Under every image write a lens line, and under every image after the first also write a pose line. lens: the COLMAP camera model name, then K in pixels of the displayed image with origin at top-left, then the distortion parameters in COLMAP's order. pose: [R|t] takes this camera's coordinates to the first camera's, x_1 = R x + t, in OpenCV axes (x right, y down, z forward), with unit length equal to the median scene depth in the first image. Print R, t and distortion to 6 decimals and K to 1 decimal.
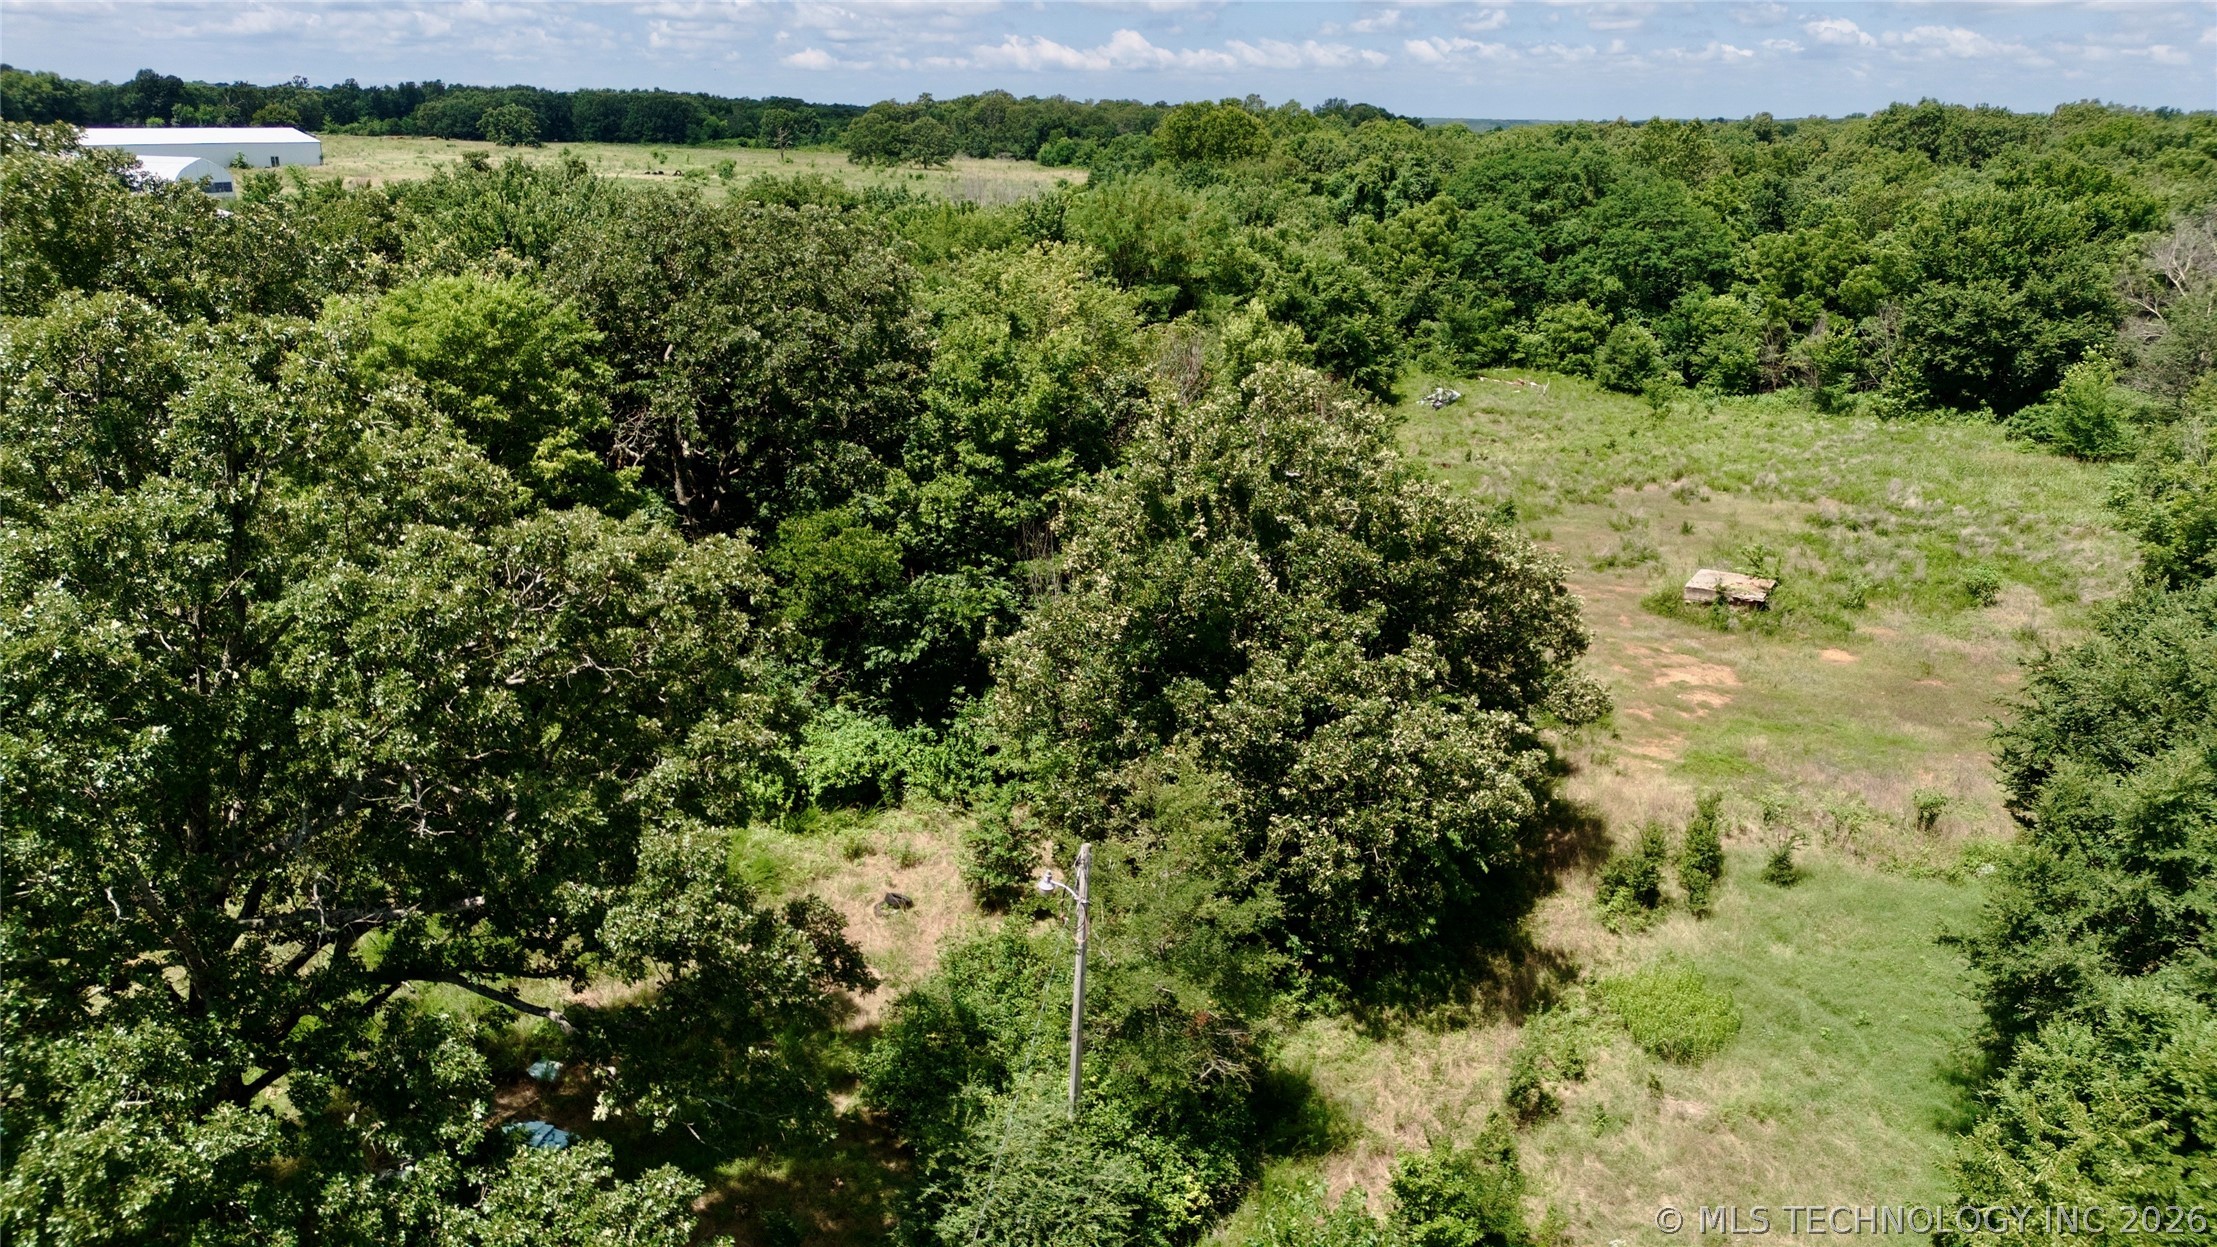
lens RADIAL K [[1573.5, 0, 1108.5], [0, 1573.5, 623.5], [0, 0, 1]] dist [0.053901, -0.001184]
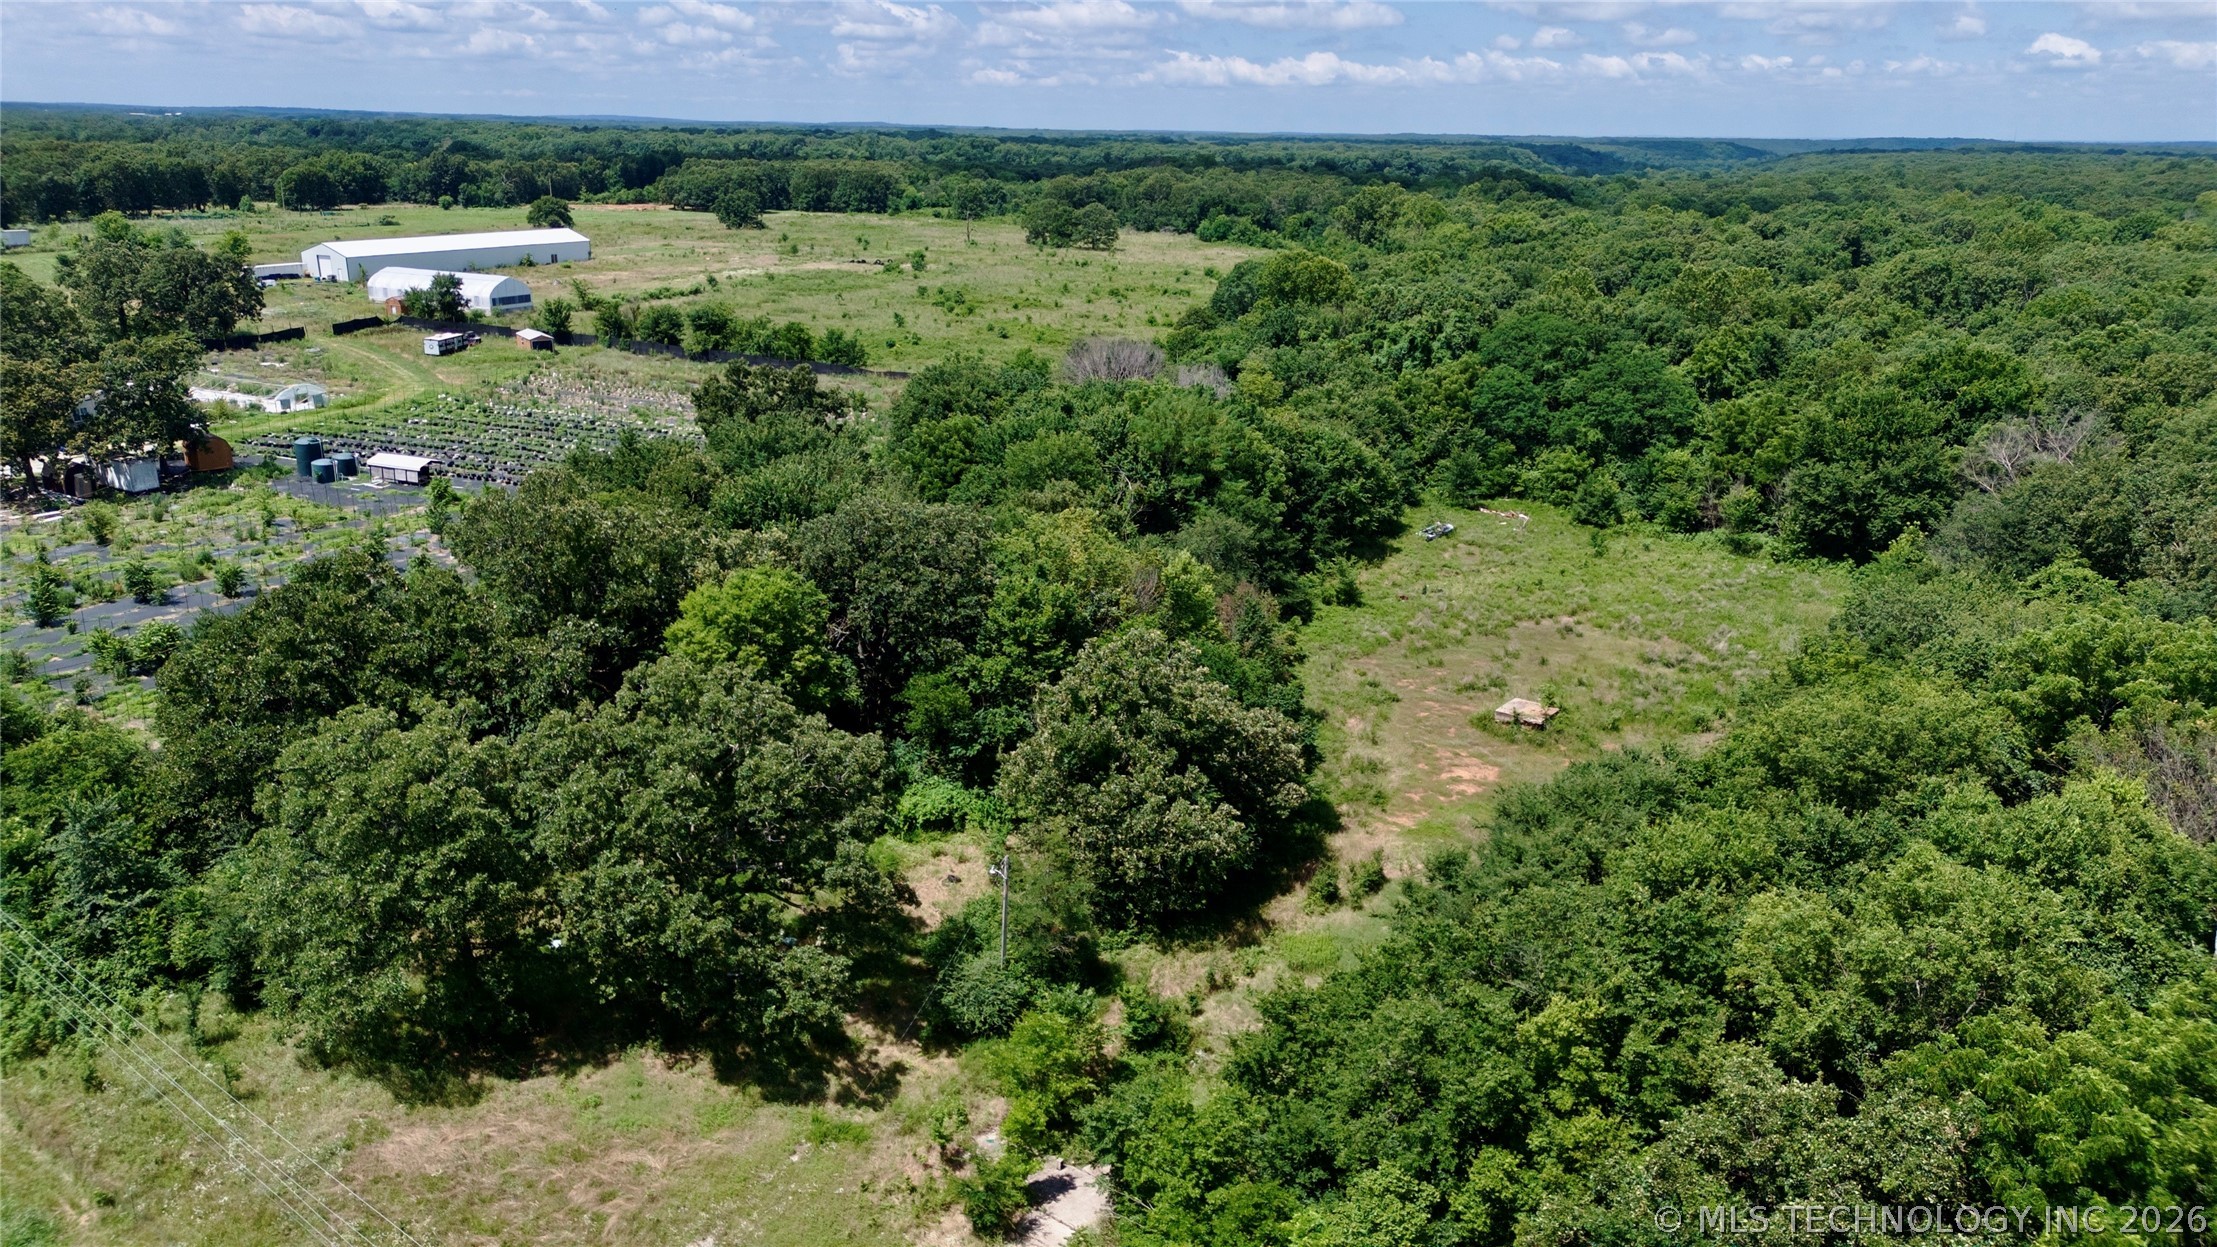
lens RADIAL K [[1570.2, 0, 1104.6], [0, 1570.2, 616.6], [0, 0, 1]] dist [0.124458, -0.152219]
pose [[0.992737, 0.036256, -0.114714, 0.161786], [-0.037603, 0.999247, -0.009596, -0.086918], [0.114280, 0.013840, 0.993352, -0.580930]]
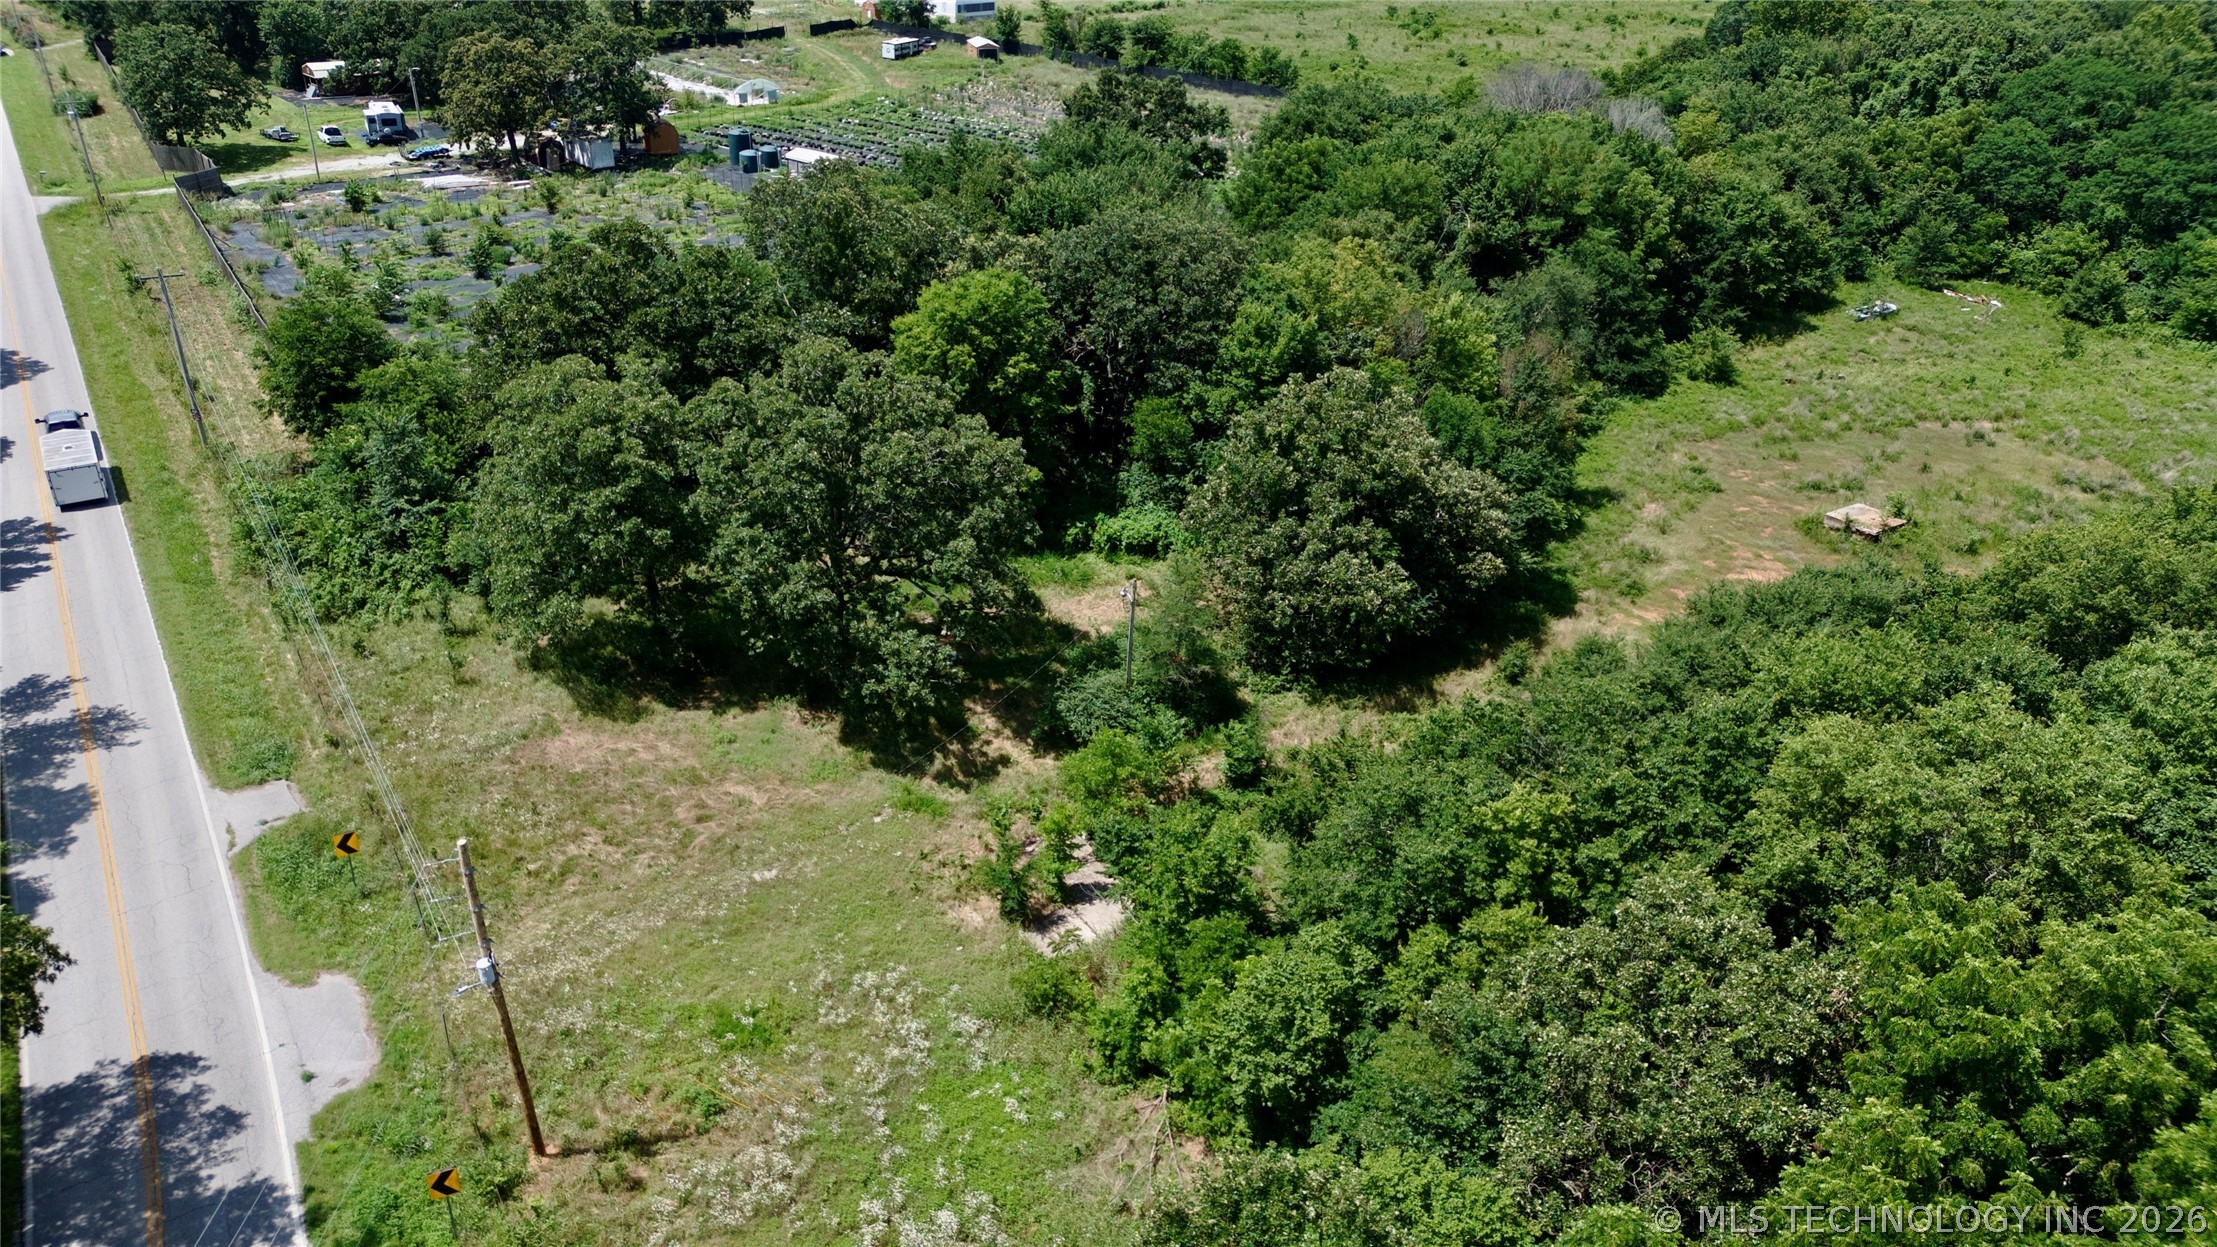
lens RADIAL K [[1580.0, 0, 1095.7], [0, 1580.0, 624.0], [0, 0, 1]] dist [0.064484, -0.059207]
pose [[0.899667, 0.198589, -0.388795, 0.356726], [-0.139165, 0.974548, 0.175755, -0.085974], [0.413803, -0.104014, 0.904405, -0.505159]]
